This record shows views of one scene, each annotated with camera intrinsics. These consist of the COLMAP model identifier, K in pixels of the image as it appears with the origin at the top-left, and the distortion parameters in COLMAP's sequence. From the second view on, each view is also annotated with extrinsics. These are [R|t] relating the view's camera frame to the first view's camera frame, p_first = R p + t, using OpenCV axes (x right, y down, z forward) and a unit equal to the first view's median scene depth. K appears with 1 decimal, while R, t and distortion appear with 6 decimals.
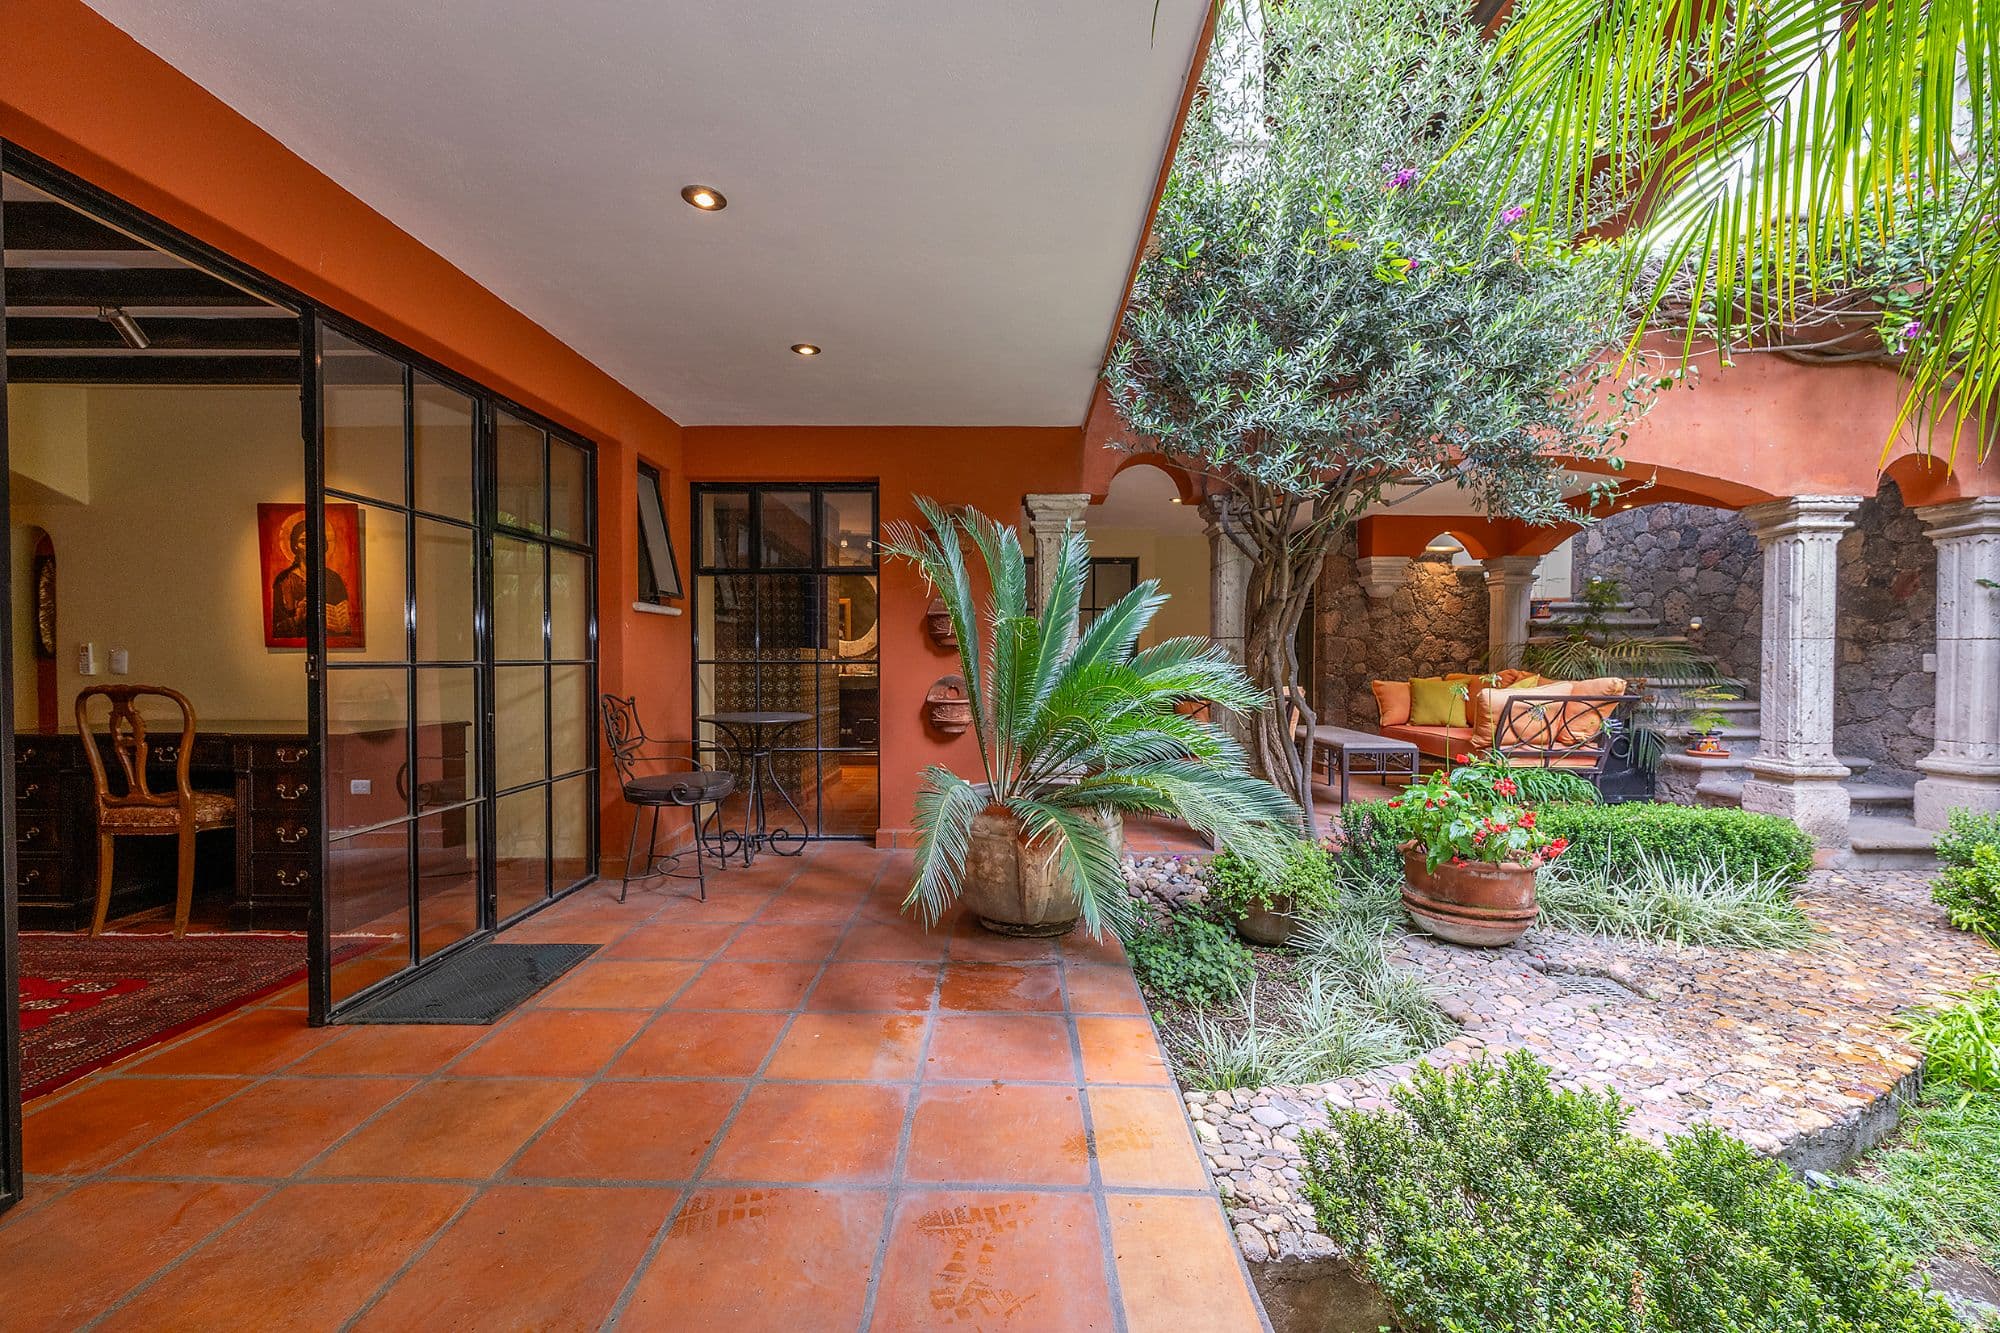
lens RADIAL K [[825.3, 0, 1003.0], [0, 825.3, 672.9], [0, 0, 1]] dist [-0.001692, -0.000004]
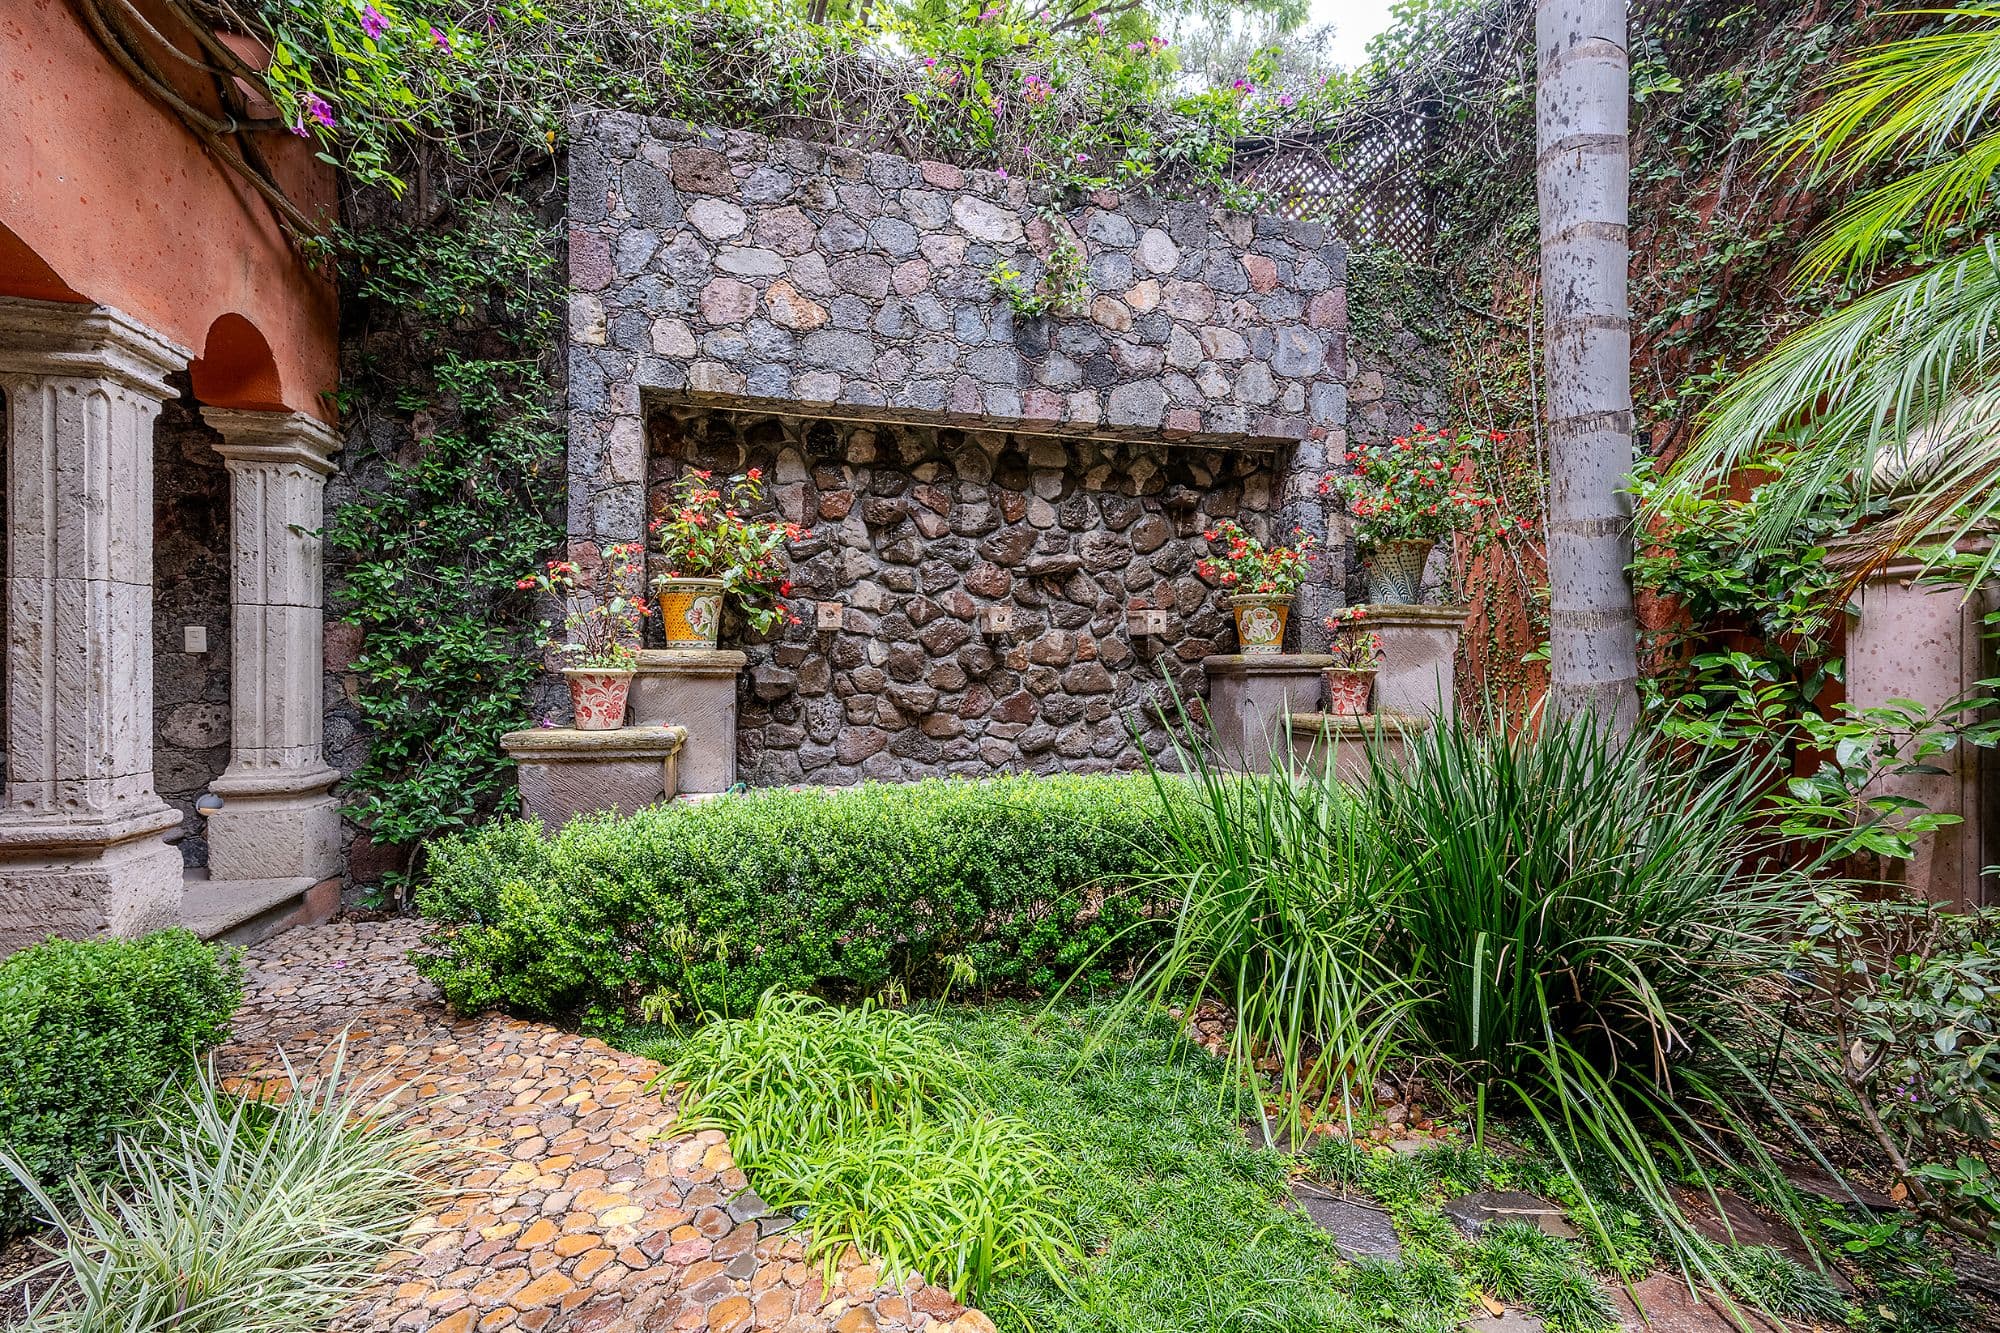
lens RADIAL K [[825.3, 0, 1002.8], [0, 825.3, 673.8], [0, 0, 1]] dist [-0.001692, -0.000004]
pose [[-0.271826, -0.006697, 0.962323, 0.302619], [0.015684, 0.999812, 0.011388, 0.021547], [-0.962219, 0.018189, -0.271670, 0.591324]]
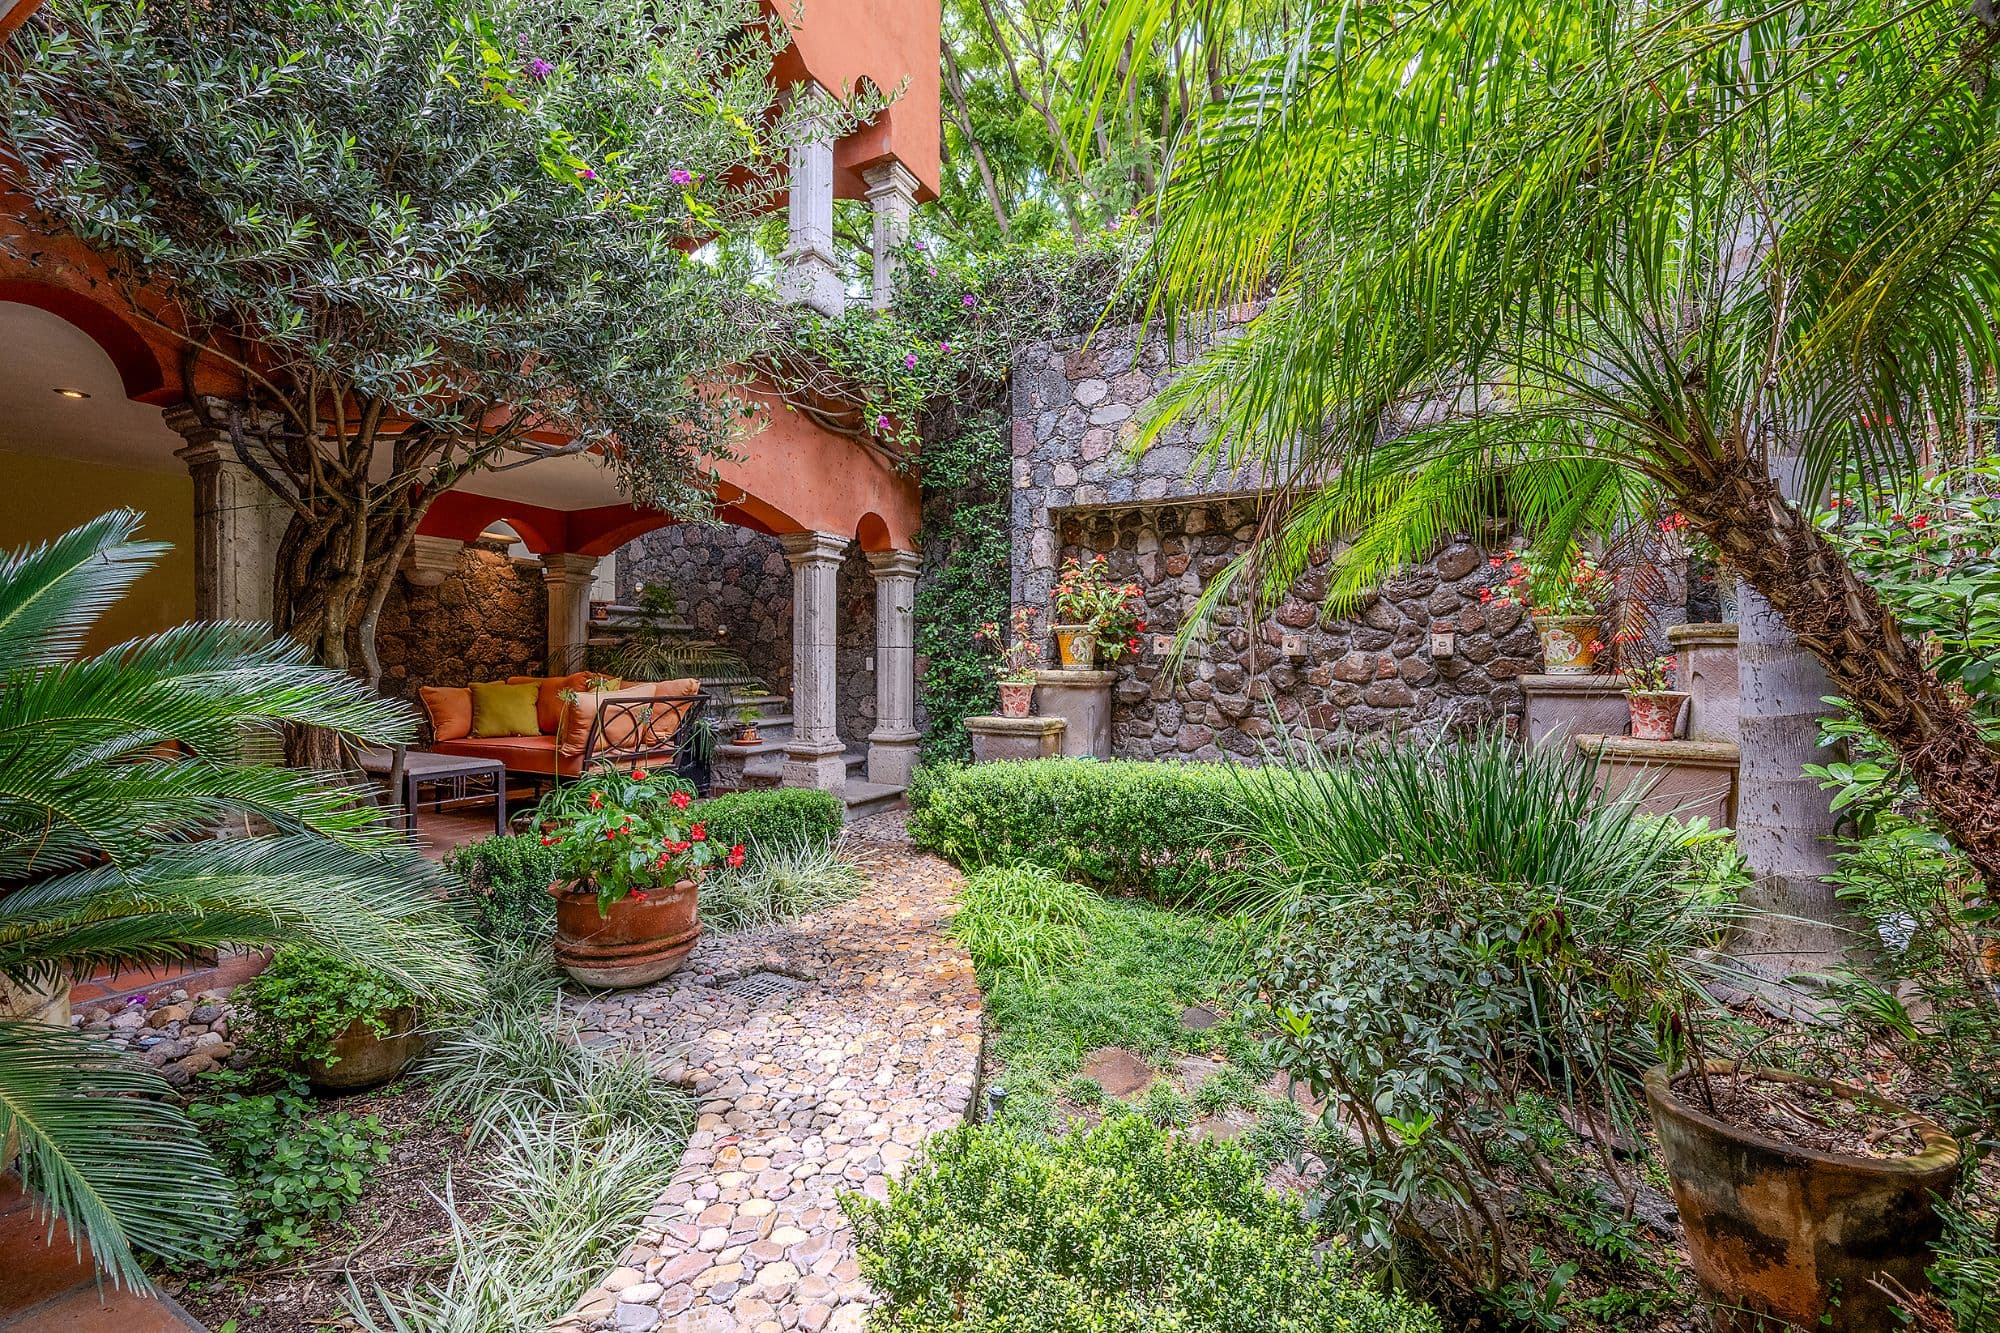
lens RADIAL K [[825.3, 0, 1003.3], [0, 825.3, 672.9], [0, 0, 1]] dist [-0.001692, -0.000004]
pose [[0.446753, -0.011534, 0.894583, -0.033899], [0.013161, 0.999893, 0.006319, -0.003071], [-0.894561, 0.008951, 0.446857, 0.185723]]
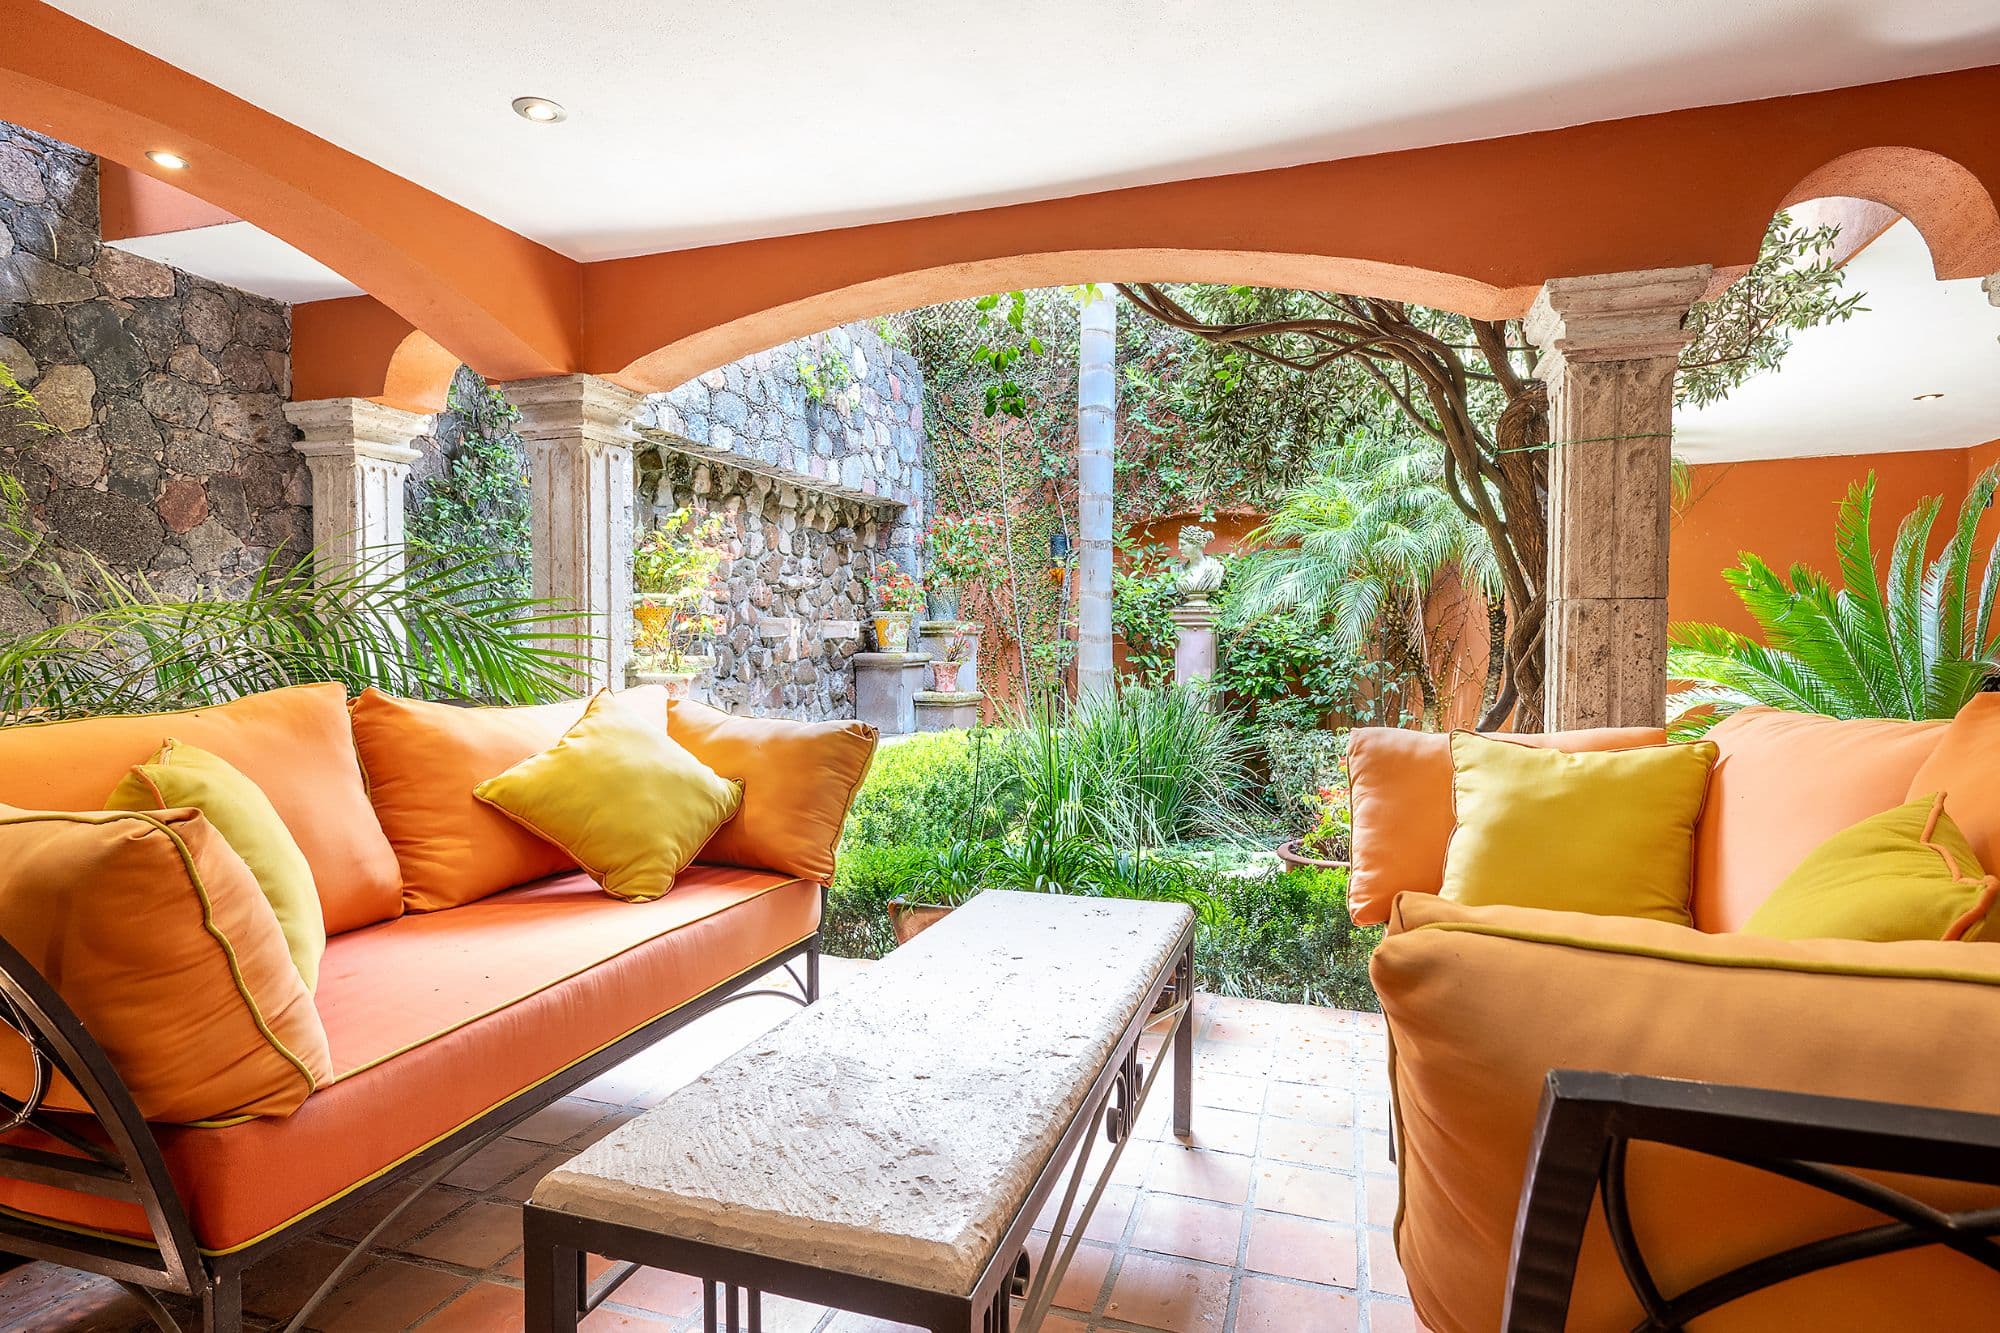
lens RADIAL K [[1047.1, 0, 1013.0], [0, 1047.1, 667.2], [0, 0, 1]] dist [0.001010, 0.000003]
pose [[-0.952408, -0.008215, 0.304715, 0.424709], [0.003710, 0.999250, 0.038534, -0.029411], [-0.304803, 0.037831, -0.951664, 1.690377]]
